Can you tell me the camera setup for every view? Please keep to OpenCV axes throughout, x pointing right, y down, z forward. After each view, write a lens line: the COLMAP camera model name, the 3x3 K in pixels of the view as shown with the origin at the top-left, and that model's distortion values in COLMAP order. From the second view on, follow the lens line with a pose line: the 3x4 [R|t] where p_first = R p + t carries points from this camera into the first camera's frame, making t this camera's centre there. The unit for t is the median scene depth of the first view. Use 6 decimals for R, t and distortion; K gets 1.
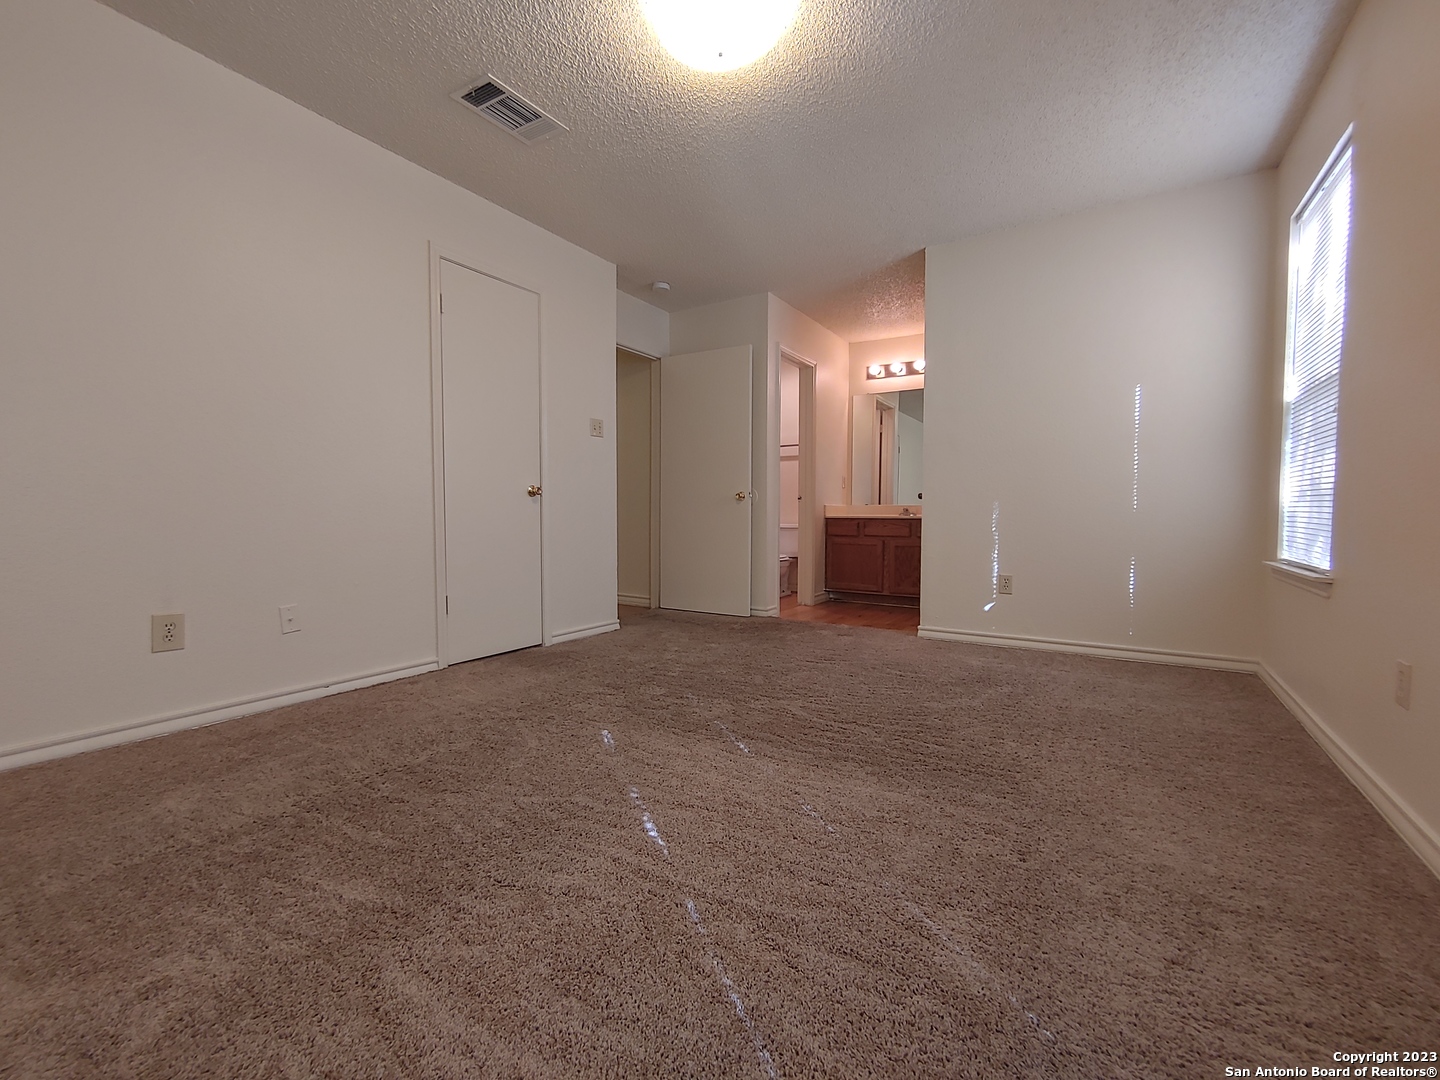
lens RADIAL K [[611.1, 0, 719.8], [0, 611.1, 536.5], [0, 0, 1]] dist [-0.002363, -0.000076]
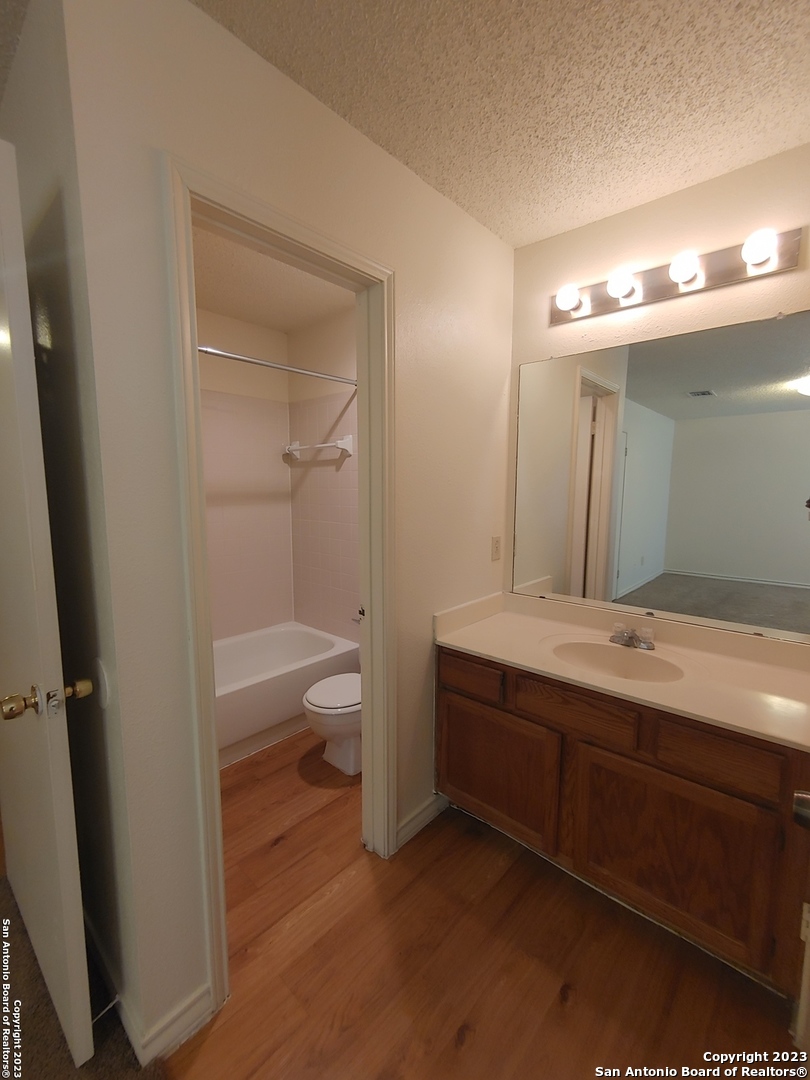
lens RADIAL K [[458.3, 0, 398.1], [0, 458.3, 551.0], [0, 0, 1]] dist [-0.002363, -0.000076]
pose [[0.985021, 0.013187, -0.171931, 0.191477], [0.003459, 0.995360, 0.096162, -0.123356], [0.172401, -0.095316, 0.980404, 0.635392]]
